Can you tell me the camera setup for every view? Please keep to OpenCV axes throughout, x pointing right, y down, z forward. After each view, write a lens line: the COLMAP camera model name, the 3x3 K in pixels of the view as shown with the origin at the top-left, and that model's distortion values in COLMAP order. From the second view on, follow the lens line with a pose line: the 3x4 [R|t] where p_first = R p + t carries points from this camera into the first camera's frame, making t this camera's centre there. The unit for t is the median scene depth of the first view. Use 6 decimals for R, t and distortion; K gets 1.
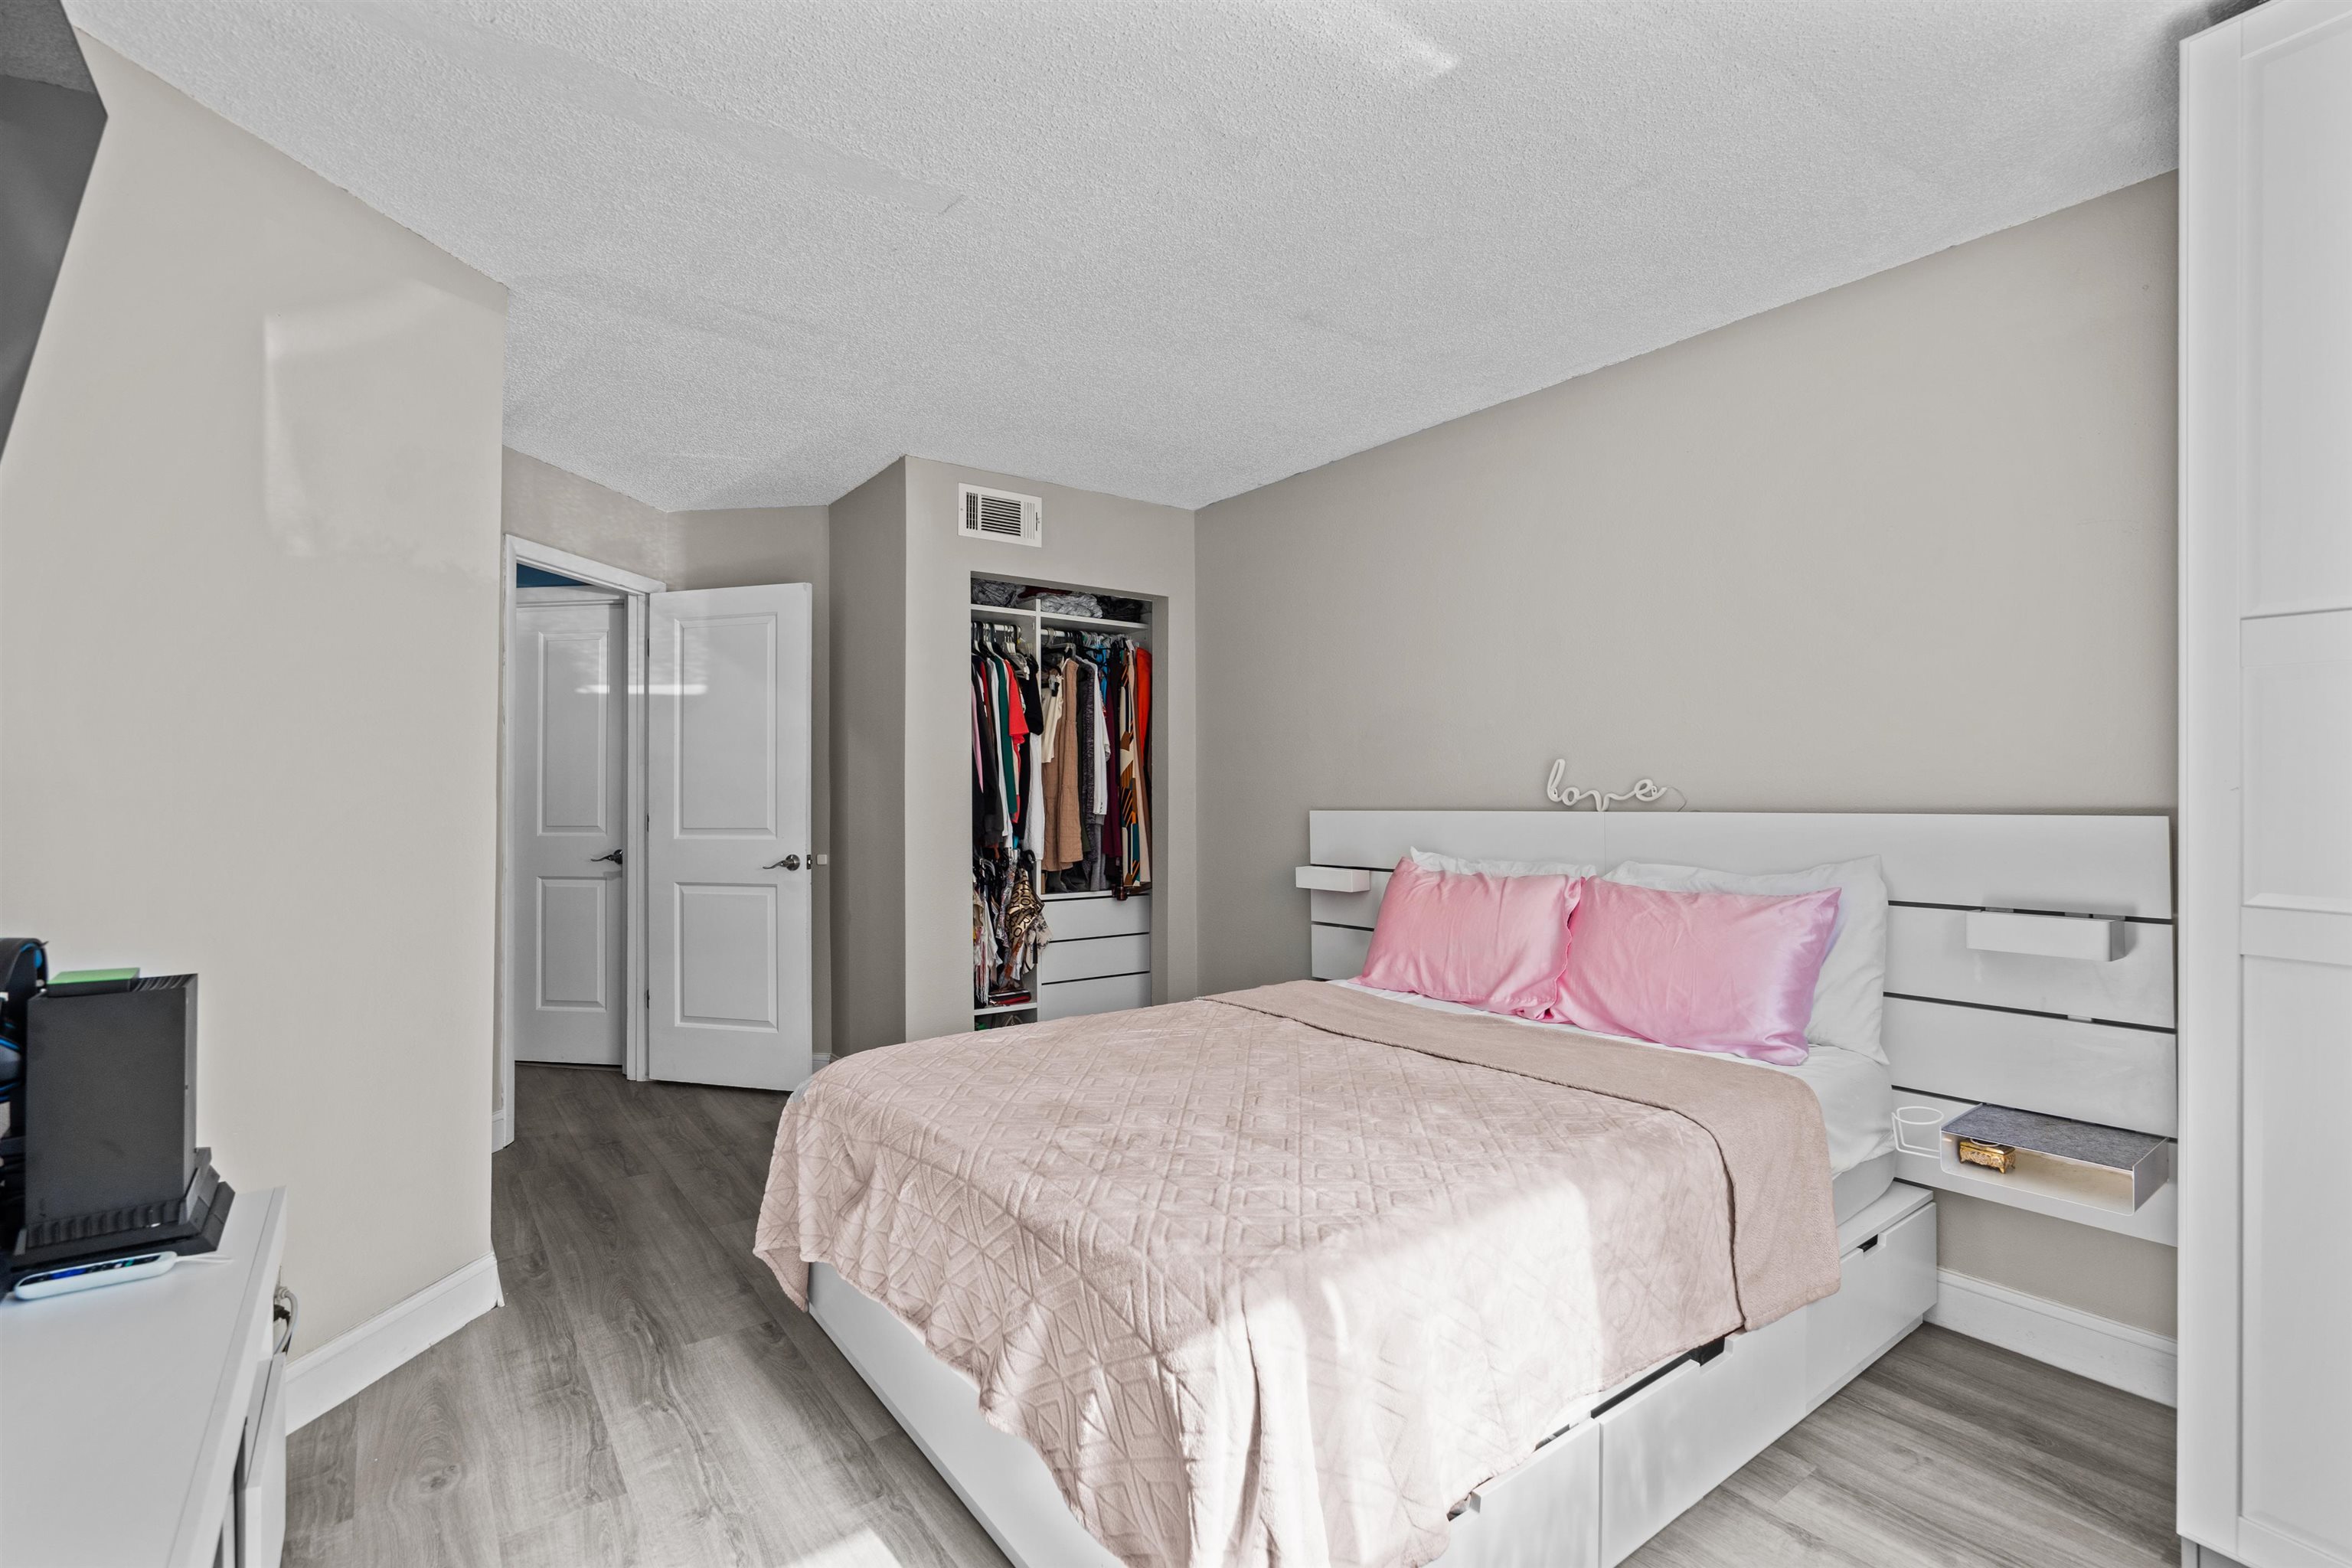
lens RADIAL K [[1067.6, 0, 1183.5], [0, 1067.6, 790.5], [0, 0, 1]] dist [-0.000108, -0.000026]
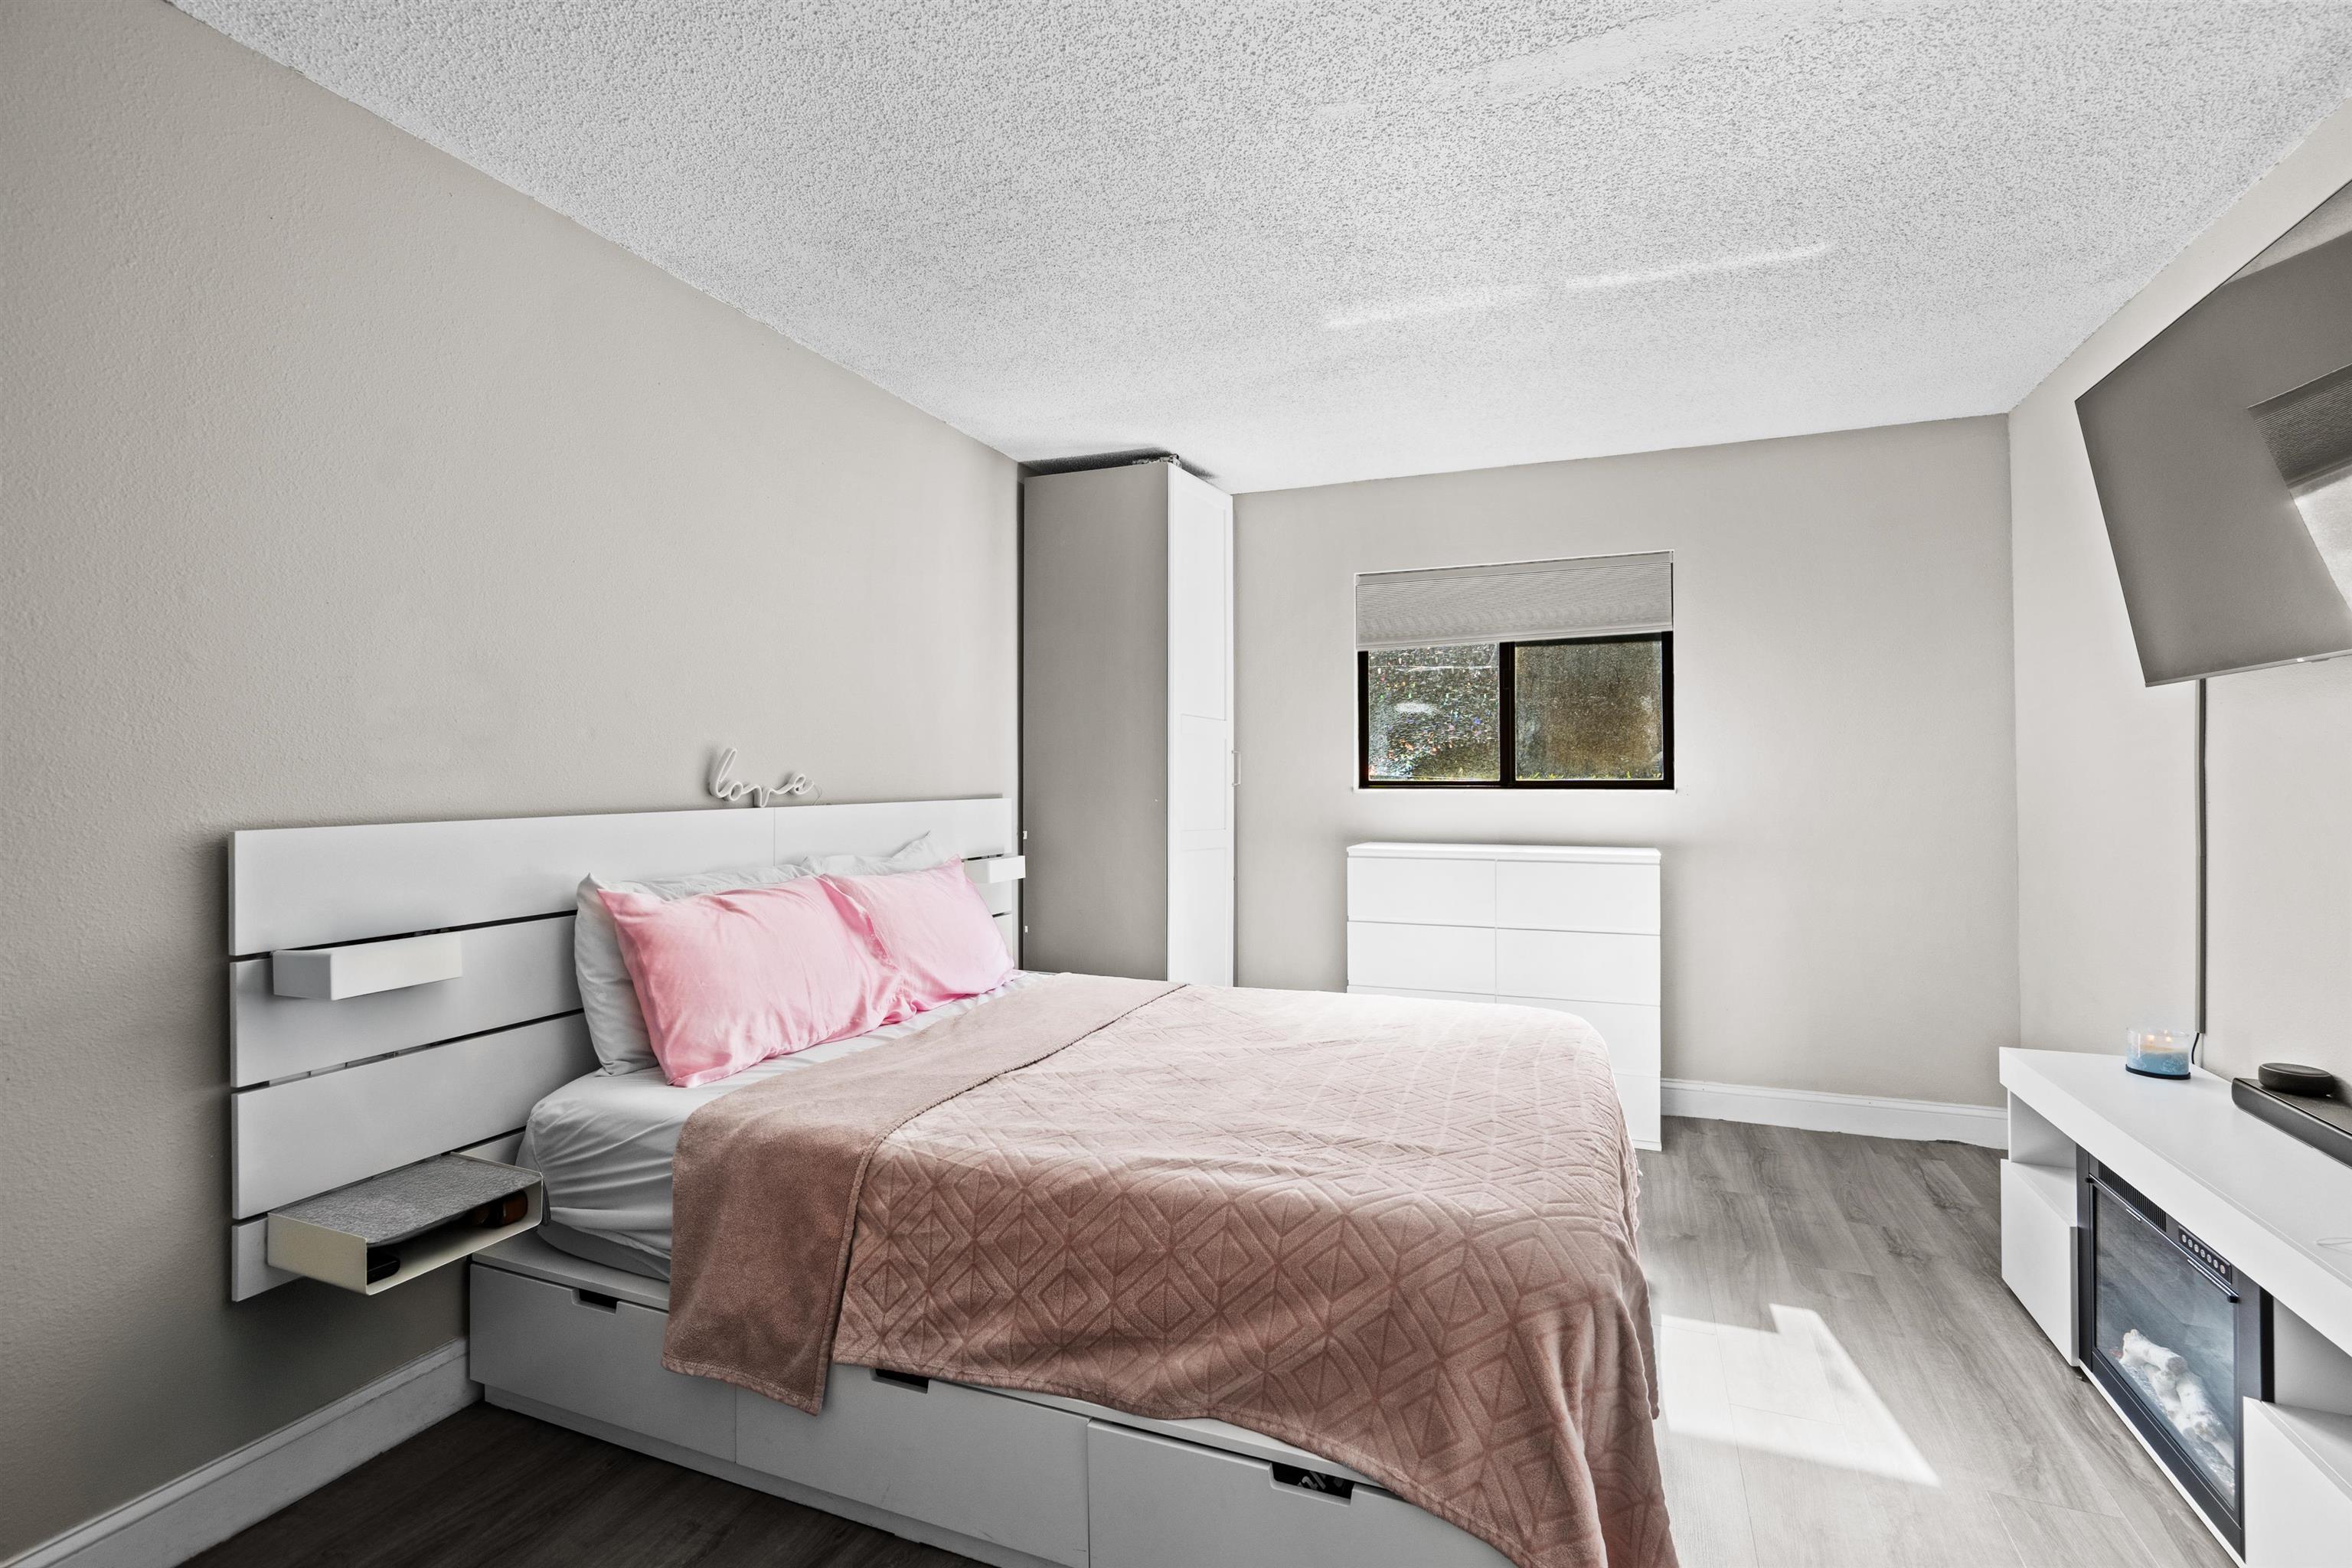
lens RADIAL K [[1067.6, 0, 1181.4], [0, 1067.6, 777.4], [0, 0, 1]] dist [-0.000108, -0.000026]
pose [[-0.524588, -0.000418, 0.851356, -0.584533], [-0.006356, 0.999974, -0.003426, -0.006103], [-0.851332, -0.007209, -0.524577, 1.177784]]
